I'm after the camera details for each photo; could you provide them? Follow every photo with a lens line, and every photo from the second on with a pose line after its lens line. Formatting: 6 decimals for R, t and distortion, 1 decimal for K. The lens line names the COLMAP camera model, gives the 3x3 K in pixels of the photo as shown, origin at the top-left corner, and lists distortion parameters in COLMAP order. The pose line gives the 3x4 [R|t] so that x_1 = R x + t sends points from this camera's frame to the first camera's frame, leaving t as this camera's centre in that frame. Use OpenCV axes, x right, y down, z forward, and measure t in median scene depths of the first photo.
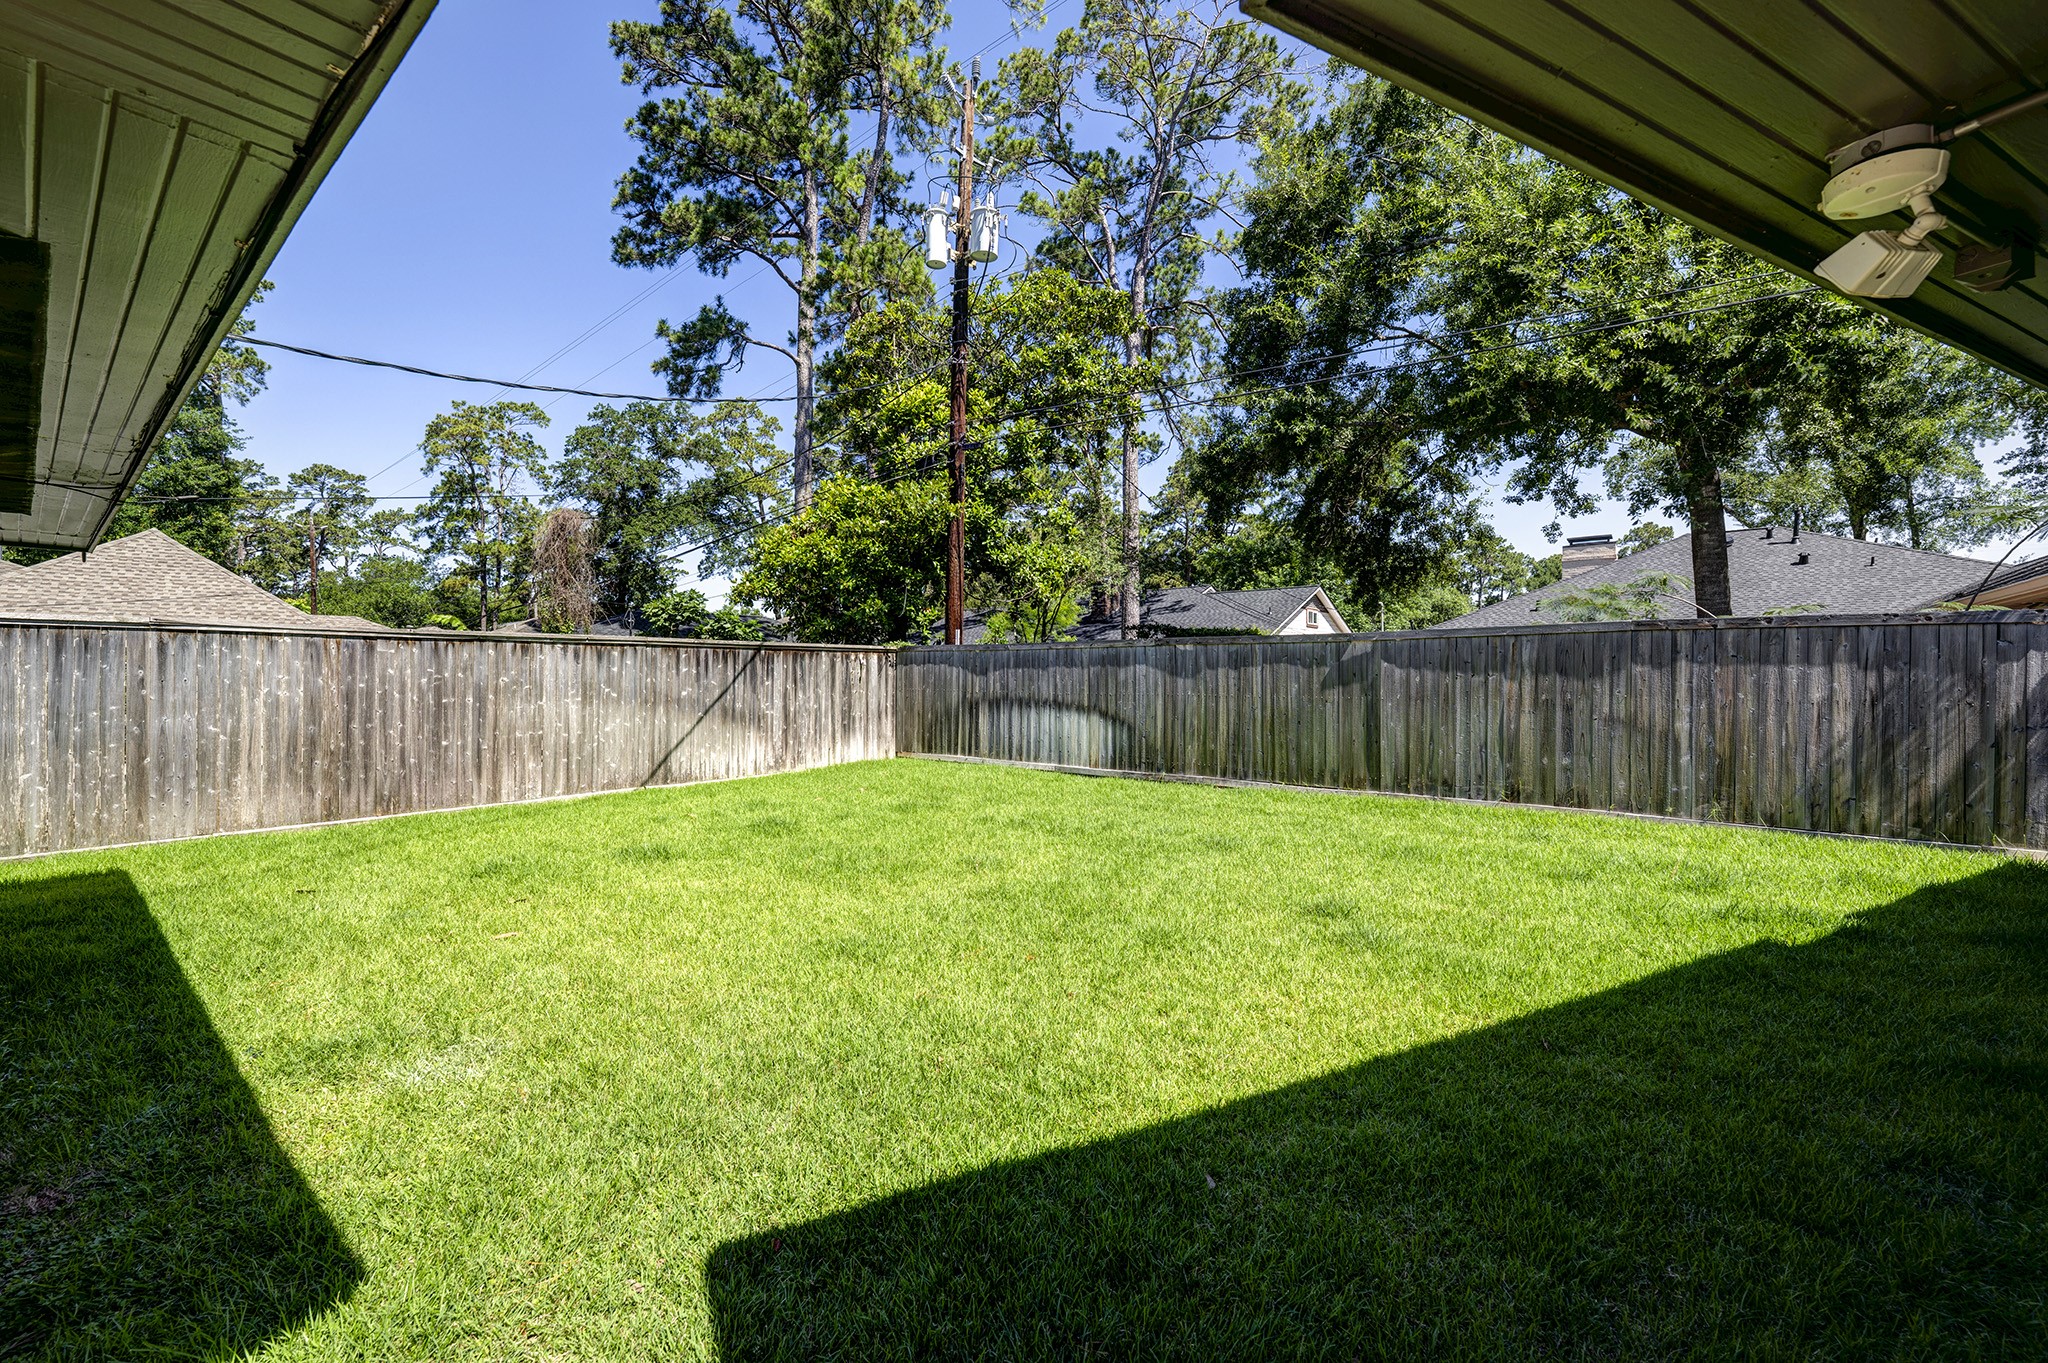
lens RADIAL K [[819.8, 0, 1009.8], [0, 819.8, 683.0], [0, 0, 1]] dist [-0.002481, -0.000100]
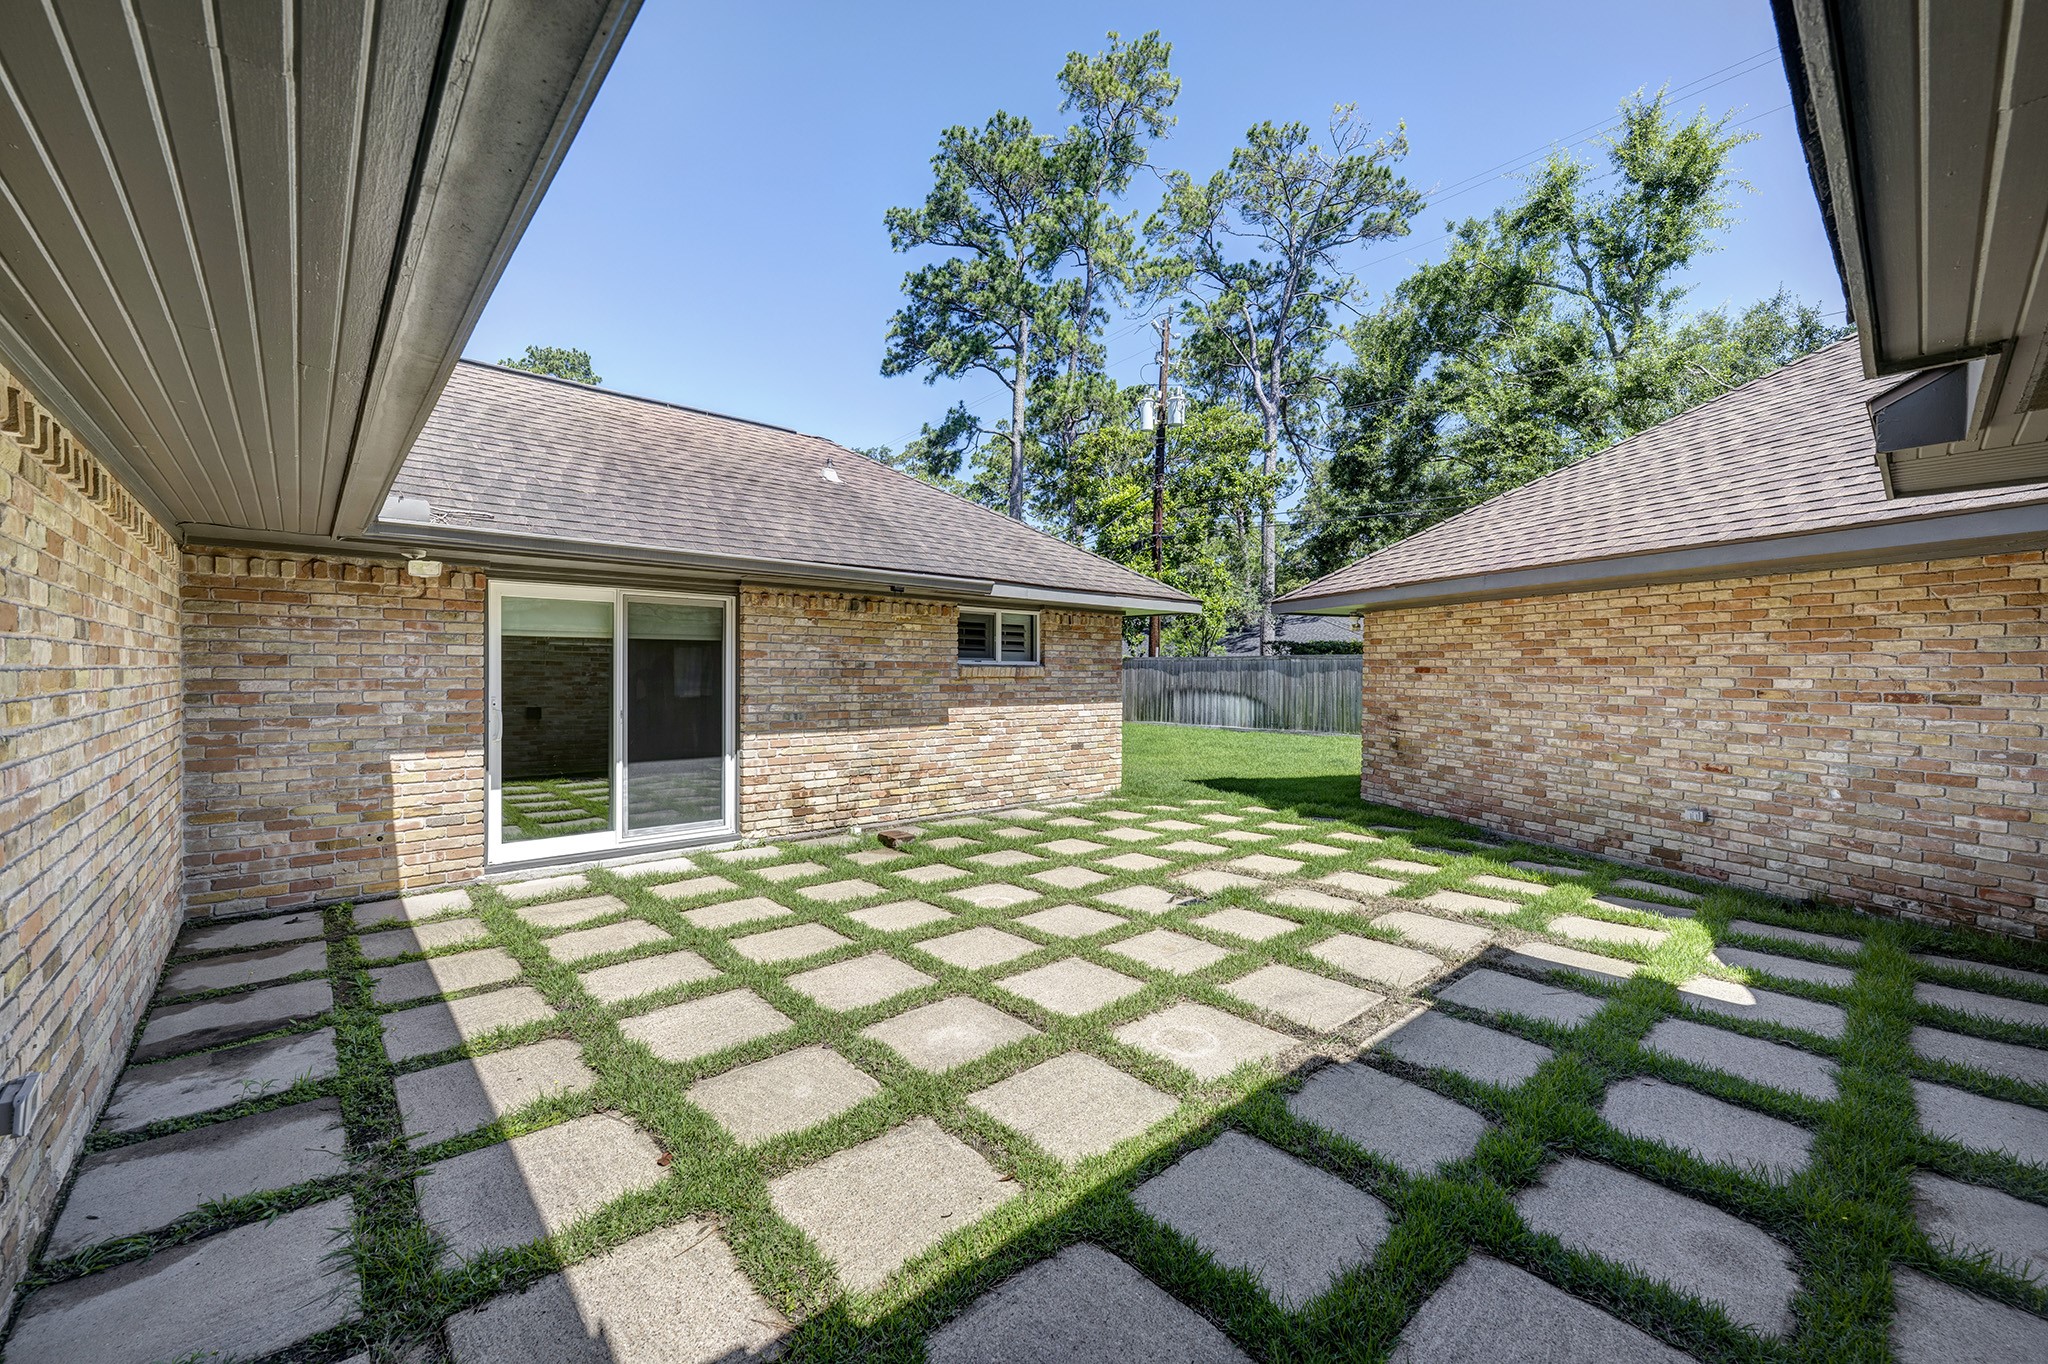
lens RADIAL K [[803.3, 0, 1024.8], [0, 803.3, 676.0], [0, 0, 1]] dist [0.000328, 0.000009]
pose [[0.988874, 0.005824, -0.148640, -0.059627], [-0.007224, 0.999934, -0.008881, 0.005661], [0.148579, 0.009856, 0.988851, -0.439311]]
